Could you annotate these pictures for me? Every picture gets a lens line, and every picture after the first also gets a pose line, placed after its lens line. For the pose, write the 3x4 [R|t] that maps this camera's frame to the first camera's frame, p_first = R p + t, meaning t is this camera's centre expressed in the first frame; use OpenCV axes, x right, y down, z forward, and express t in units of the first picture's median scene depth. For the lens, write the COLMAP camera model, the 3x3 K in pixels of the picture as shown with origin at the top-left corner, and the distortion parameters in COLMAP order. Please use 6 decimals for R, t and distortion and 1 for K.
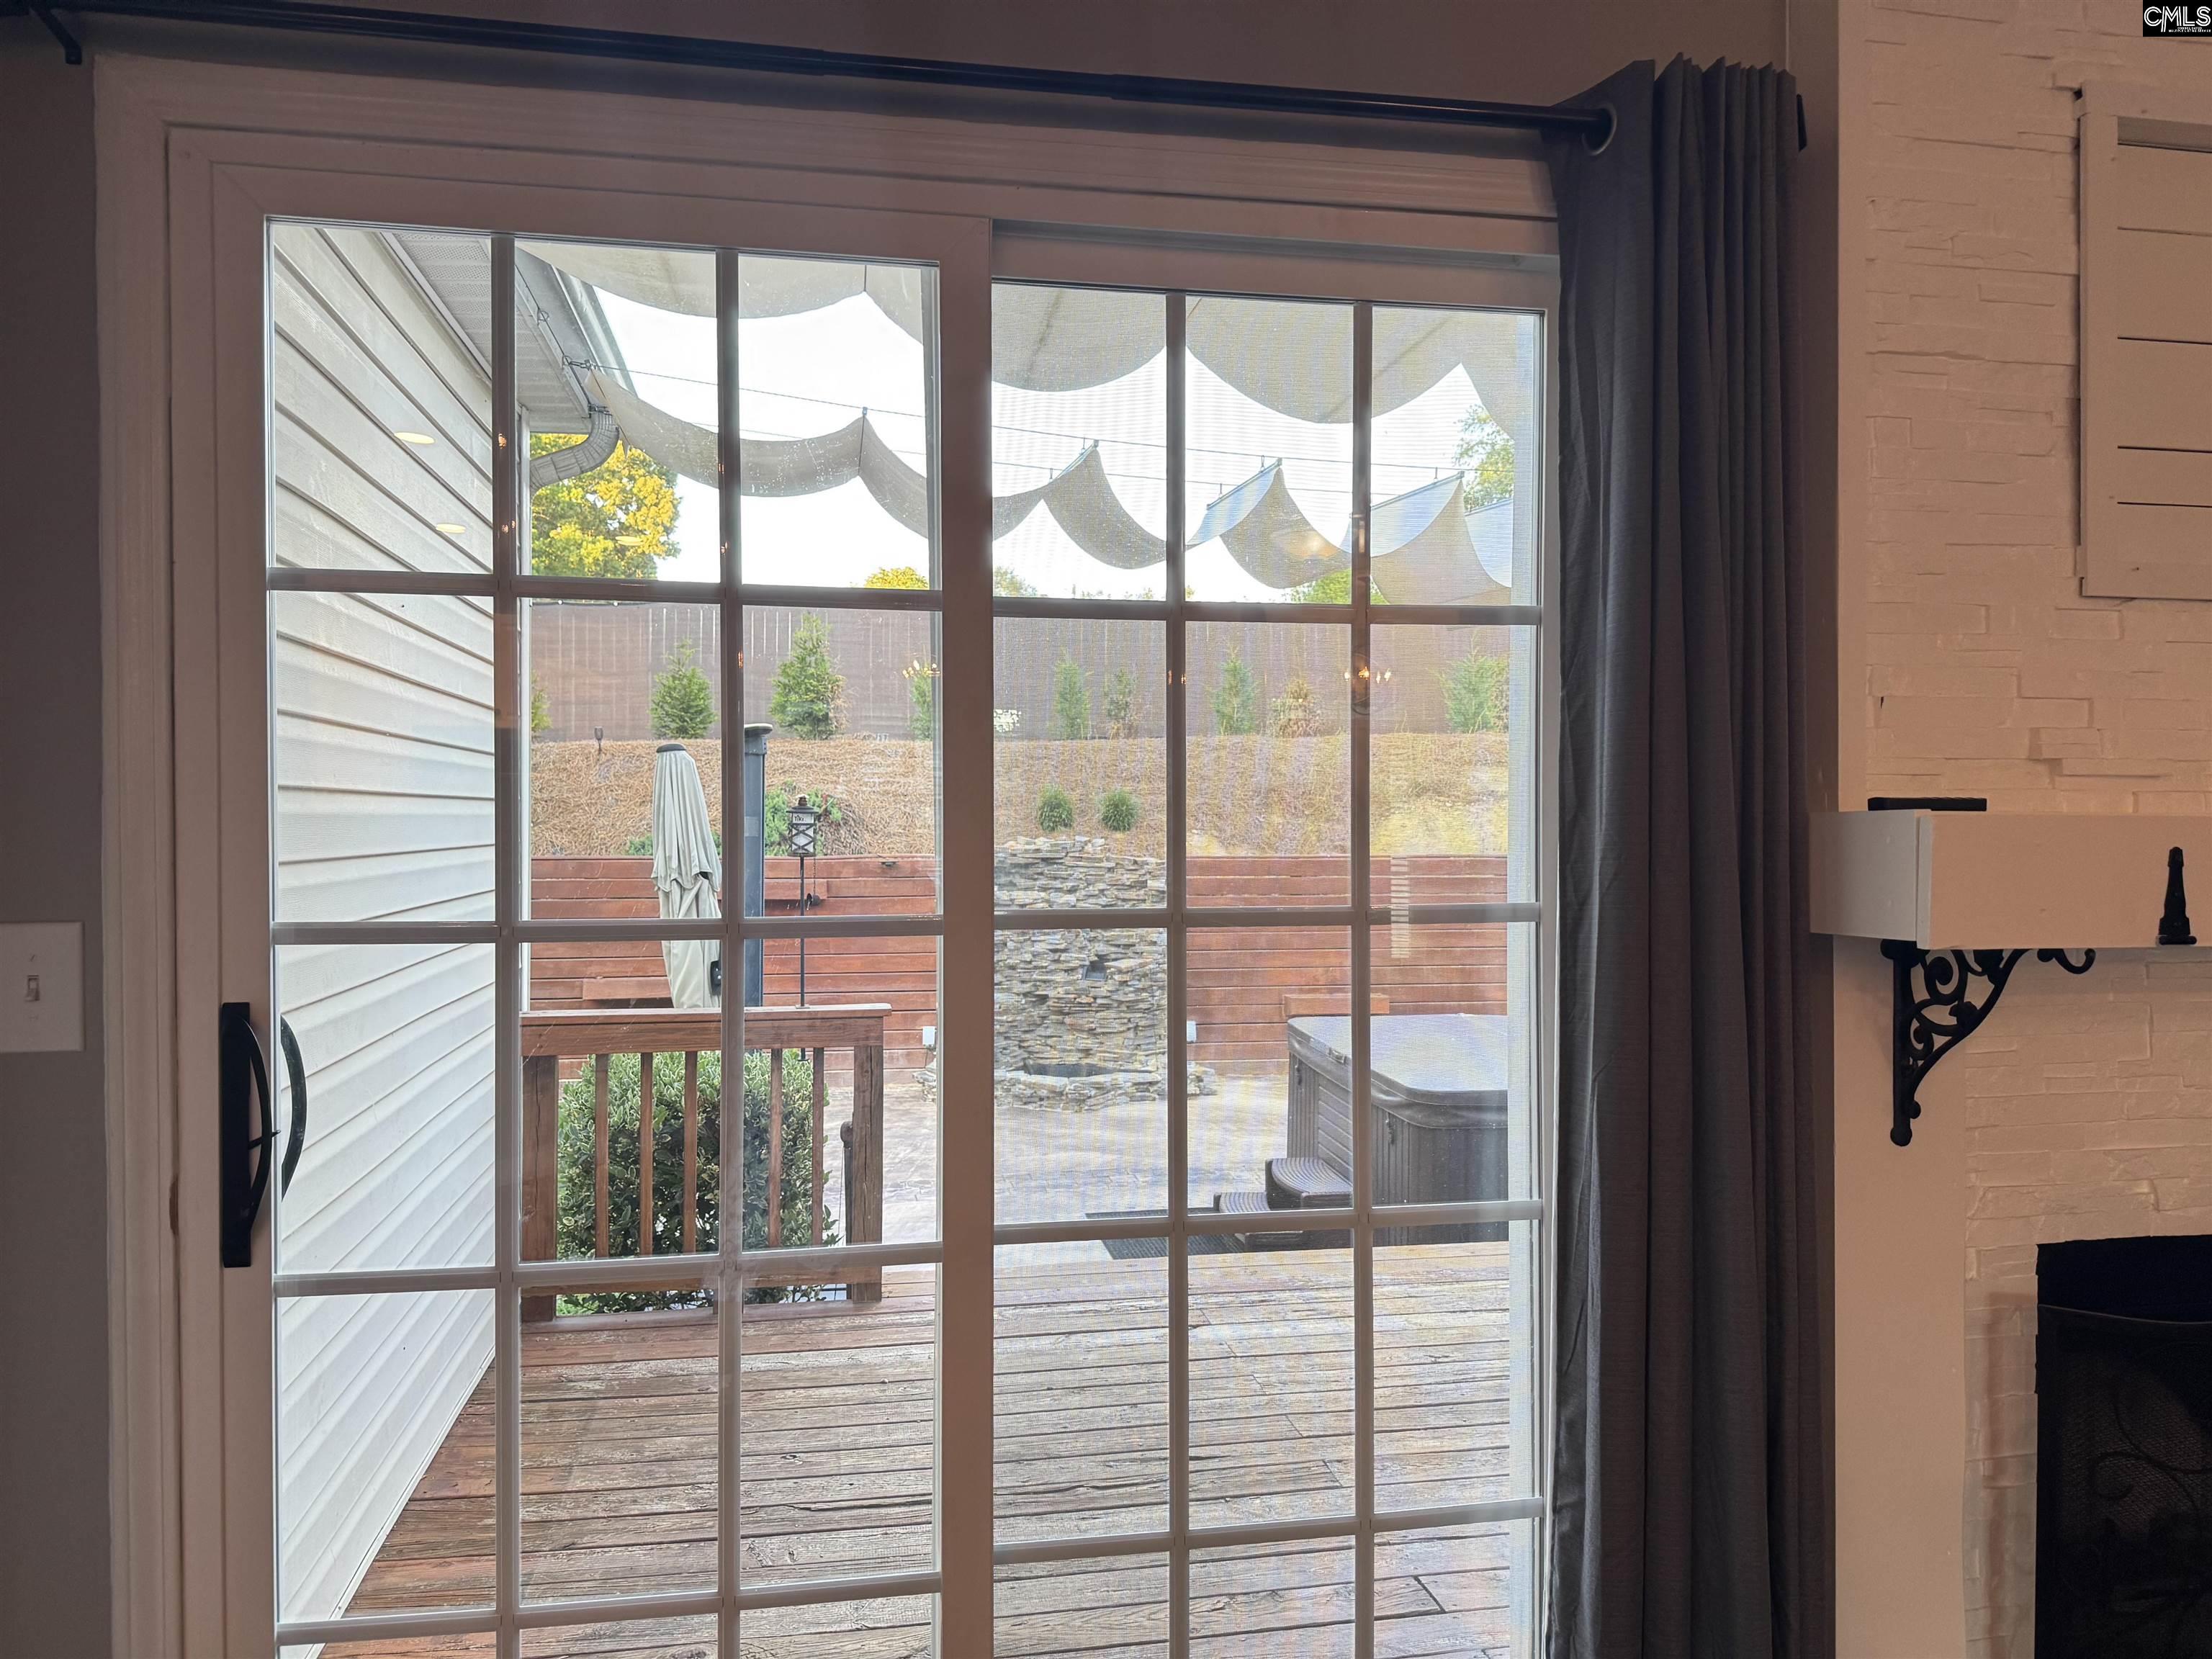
lens RADIAL K [[1578.2, 0, 1098.3], [0, 1578.2, 827.2], [0, 0, 1]] dist [0.052862, -0.070151]
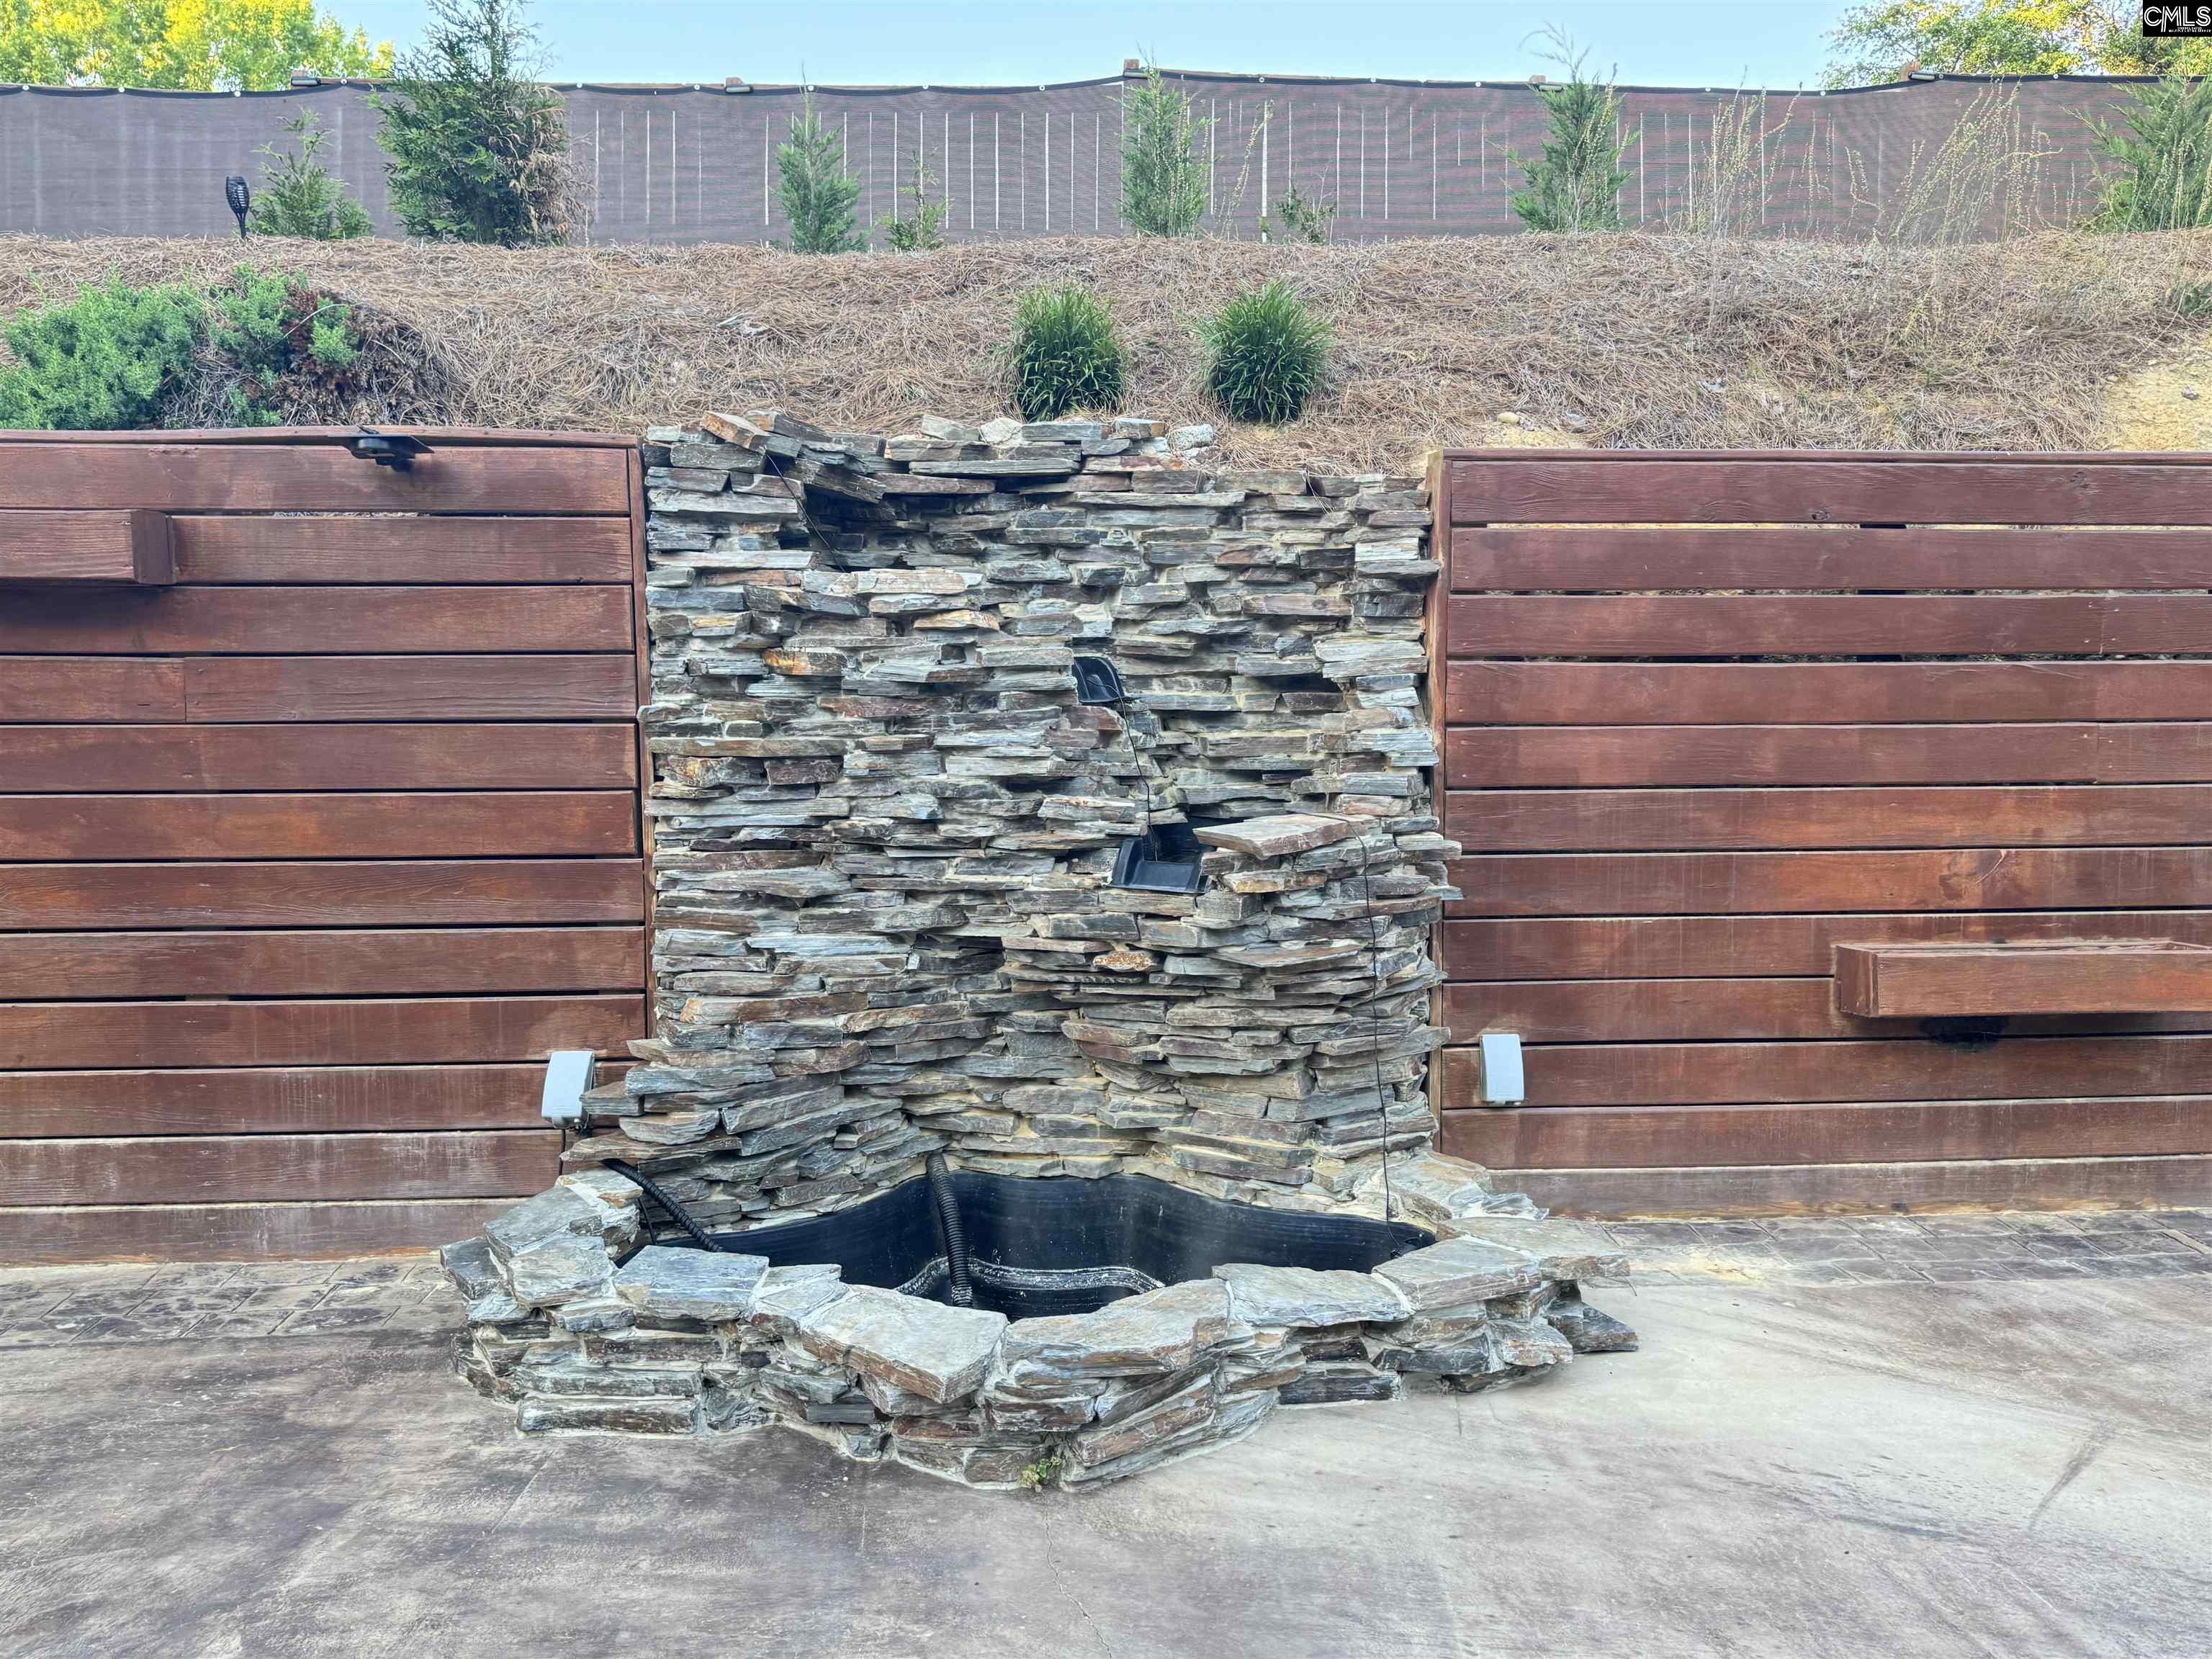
lens RADIAL K [[1786.1, 0, 1105.1], [0, 1786.1, 834.5], [0, 0, 1]] dist [0.121728, -0.204720]
pose [[0.995039, 0.003510, -0.099427, 0.018786], [0.003753, 0.997342, 0.072764, 0.063253], [0.099418, -0.072776, 0.992381, 0.677455]]
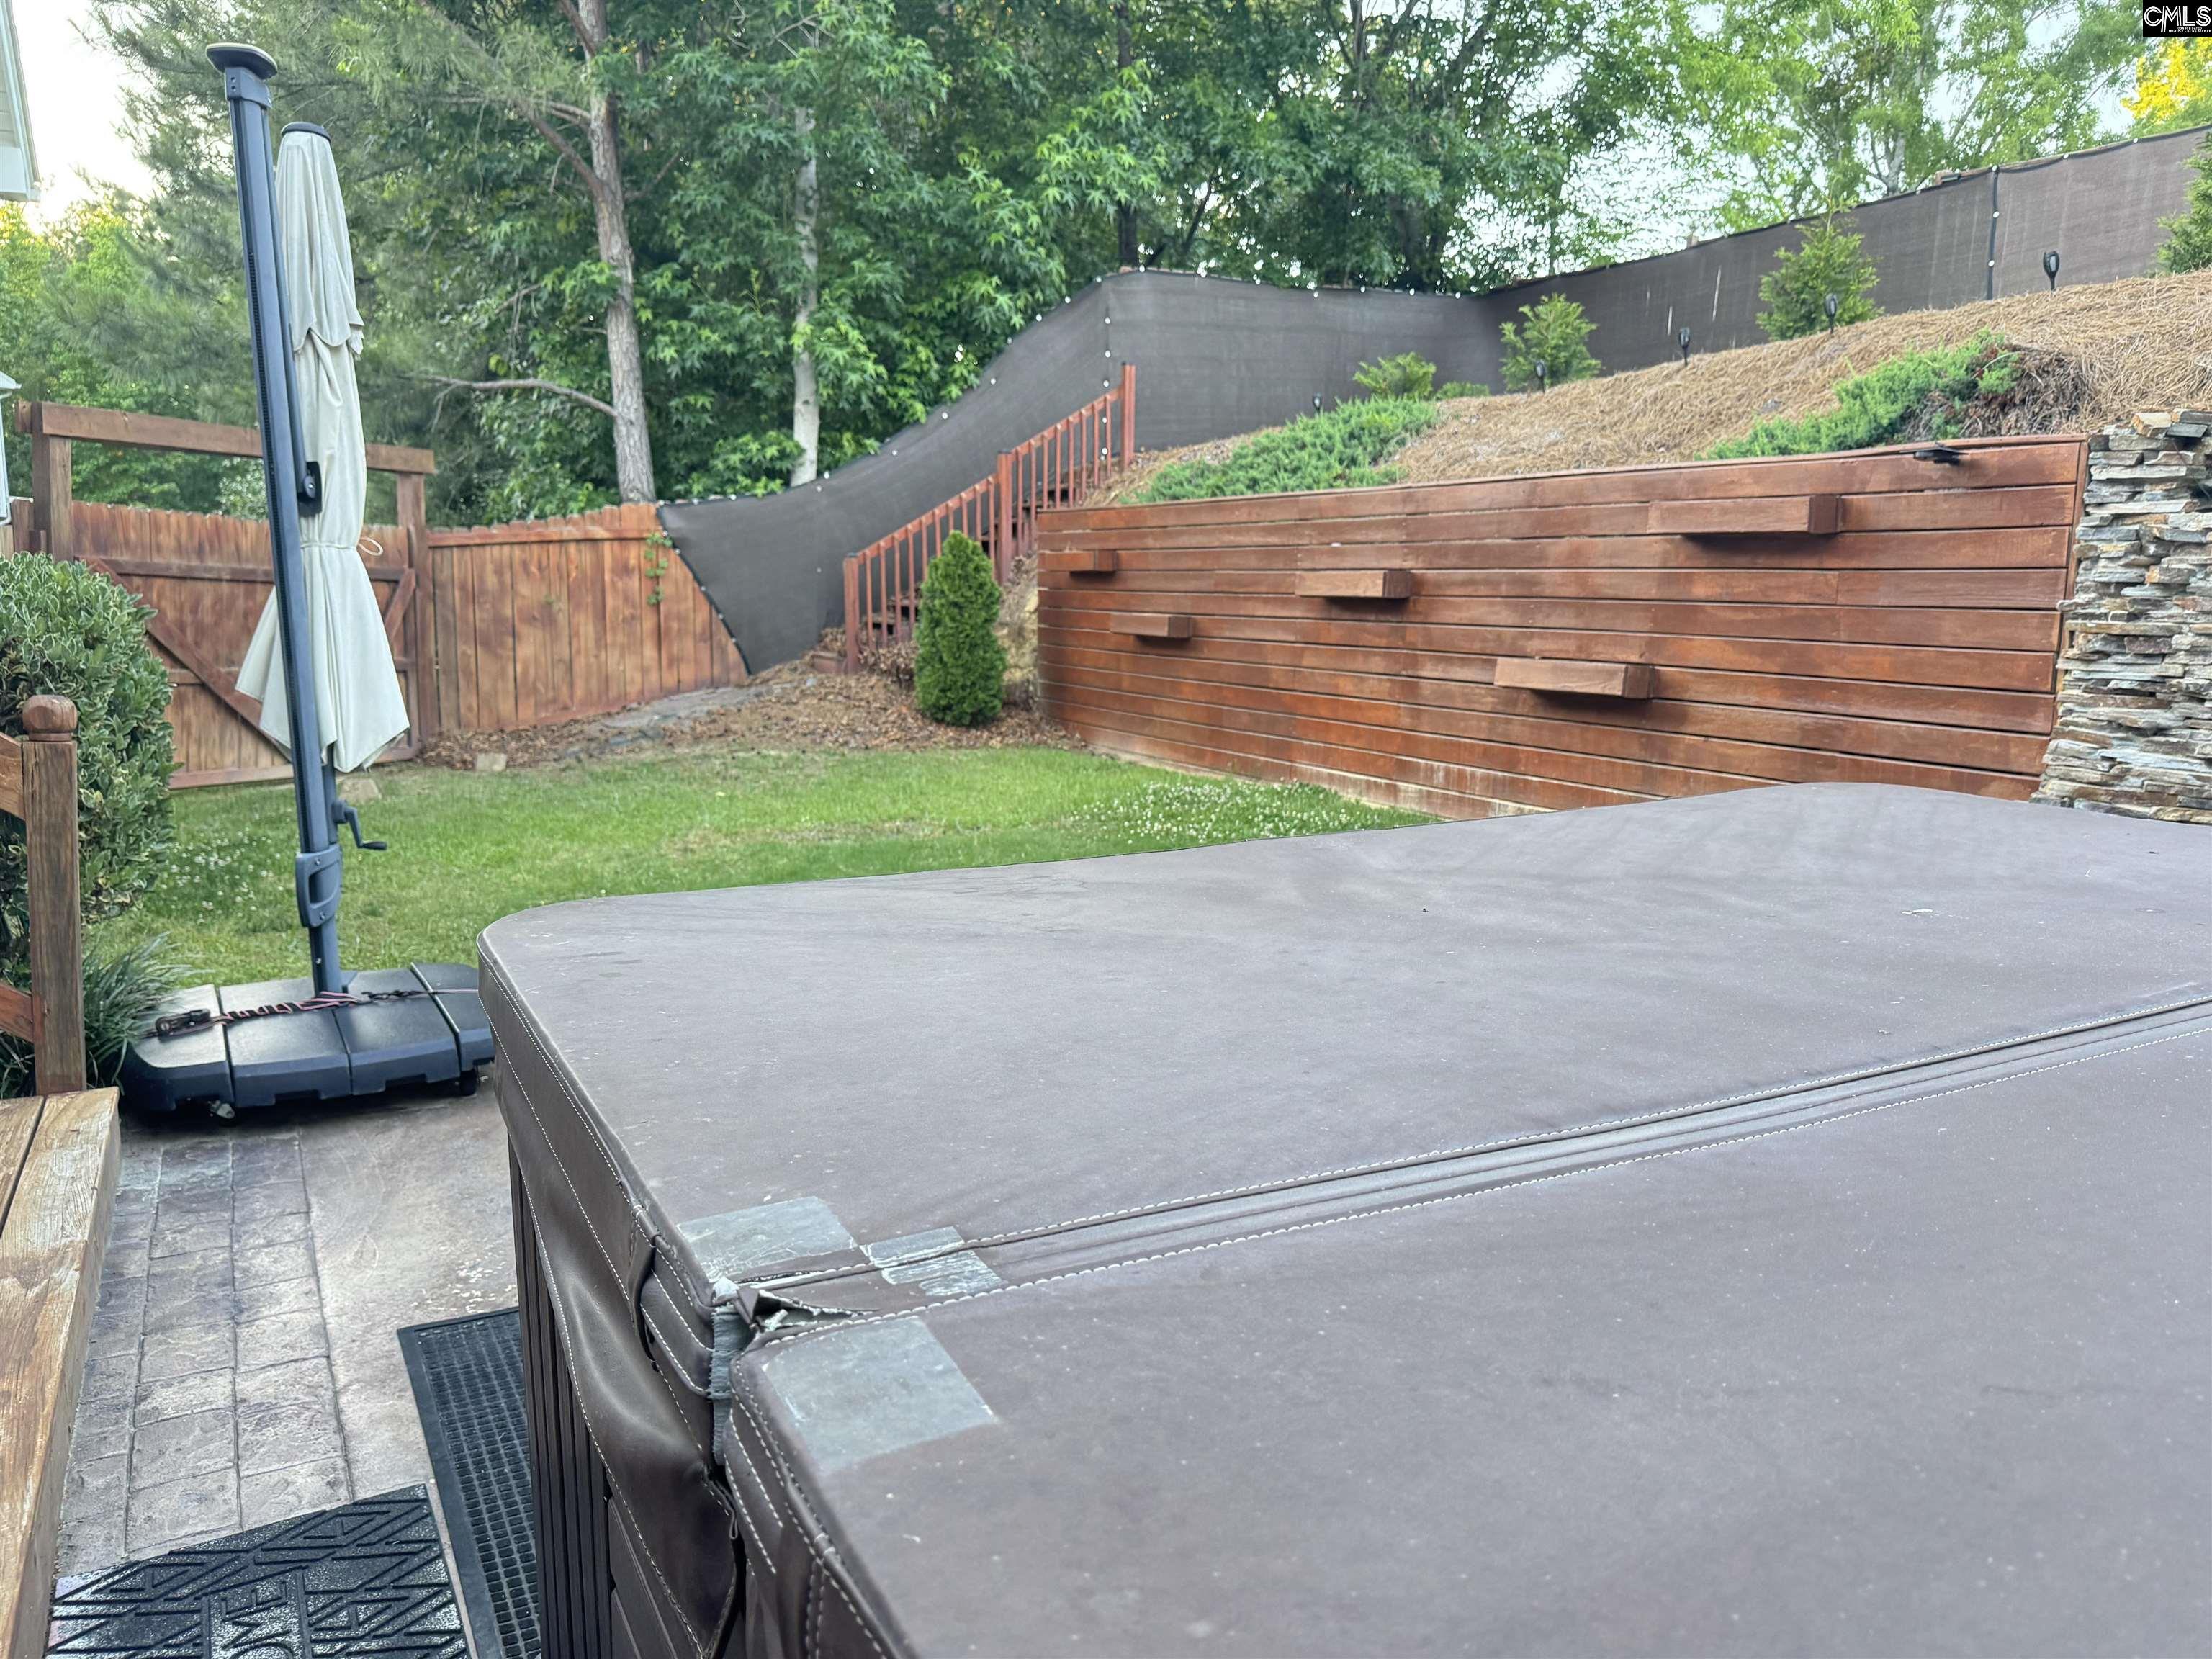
lens RADIAL K [[1578.2, 0, 1093.2], [0, 1578.2, 864.6], [0, 0, 1]] dist [0.052862, -0.070151]
pose [[0.296654, 0.170440, -0.939652, 0.261328], [-0.023035, 0.984935, 0.171382, 0.065976], [0.954707, -0.029197, 0.296111, 0.582650]]
